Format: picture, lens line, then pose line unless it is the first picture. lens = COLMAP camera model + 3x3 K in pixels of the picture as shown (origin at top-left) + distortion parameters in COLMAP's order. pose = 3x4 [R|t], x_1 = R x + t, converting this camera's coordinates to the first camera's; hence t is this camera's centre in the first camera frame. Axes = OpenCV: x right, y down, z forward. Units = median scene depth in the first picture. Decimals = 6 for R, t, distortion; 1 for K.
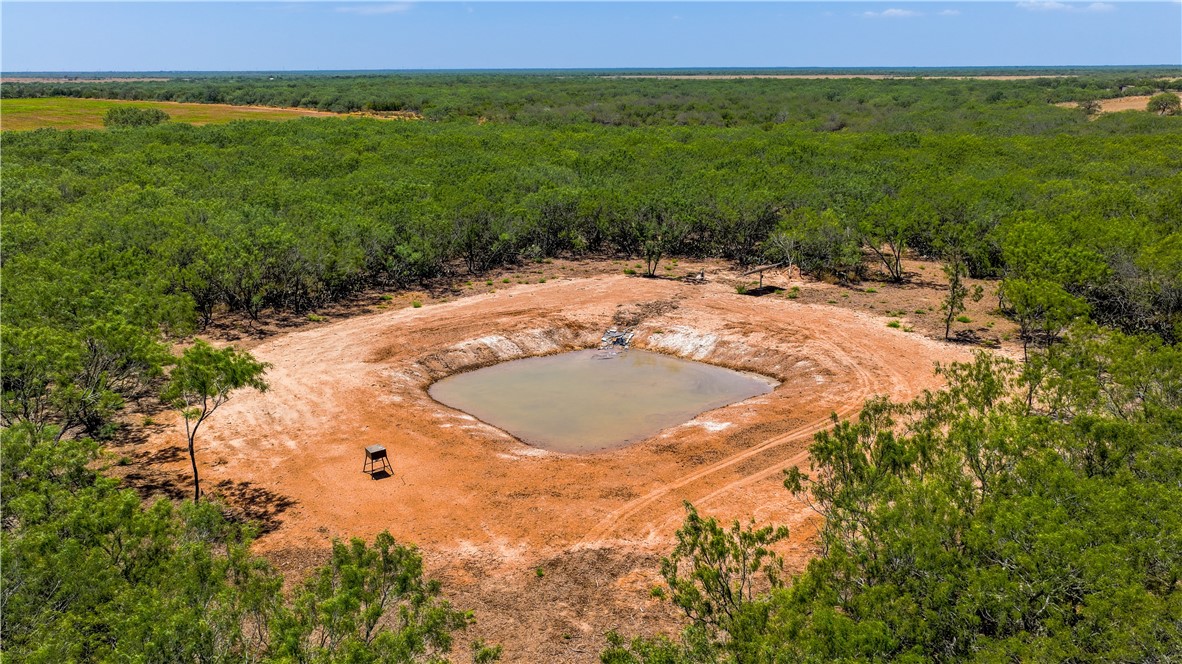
lens RADIAL K [[1001.3, 0, 589.5], [0, 1001.3, 327.7], [0, 0, 1]] dist [0.002623, 0.006049]
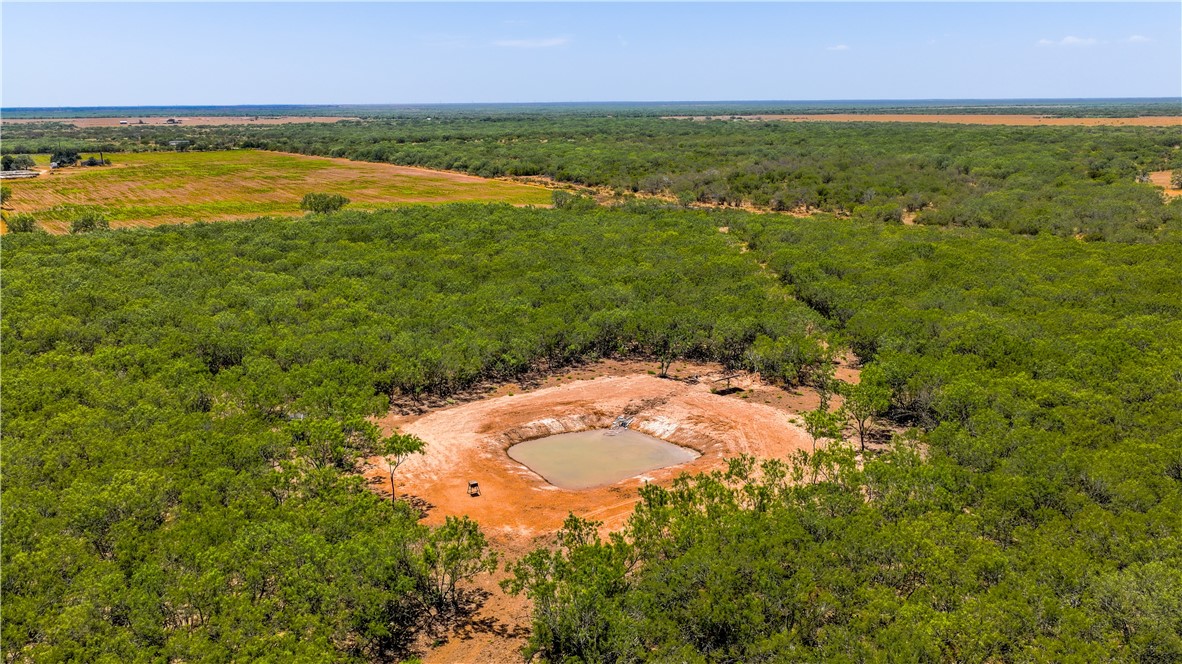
lens RADIAL K [[1001.3, 0, 590.5], [0, 1001.3, 335.3], [0, 0, 1]] dist [0.002623, 0.006049]
pose [[0.989859, 0.031187, -0.138585, 0.206250], [-0.034271, 0.999214, -0.019920, -0.102210], [0.137855, 0.024468, 0.990150, -0.699075]]
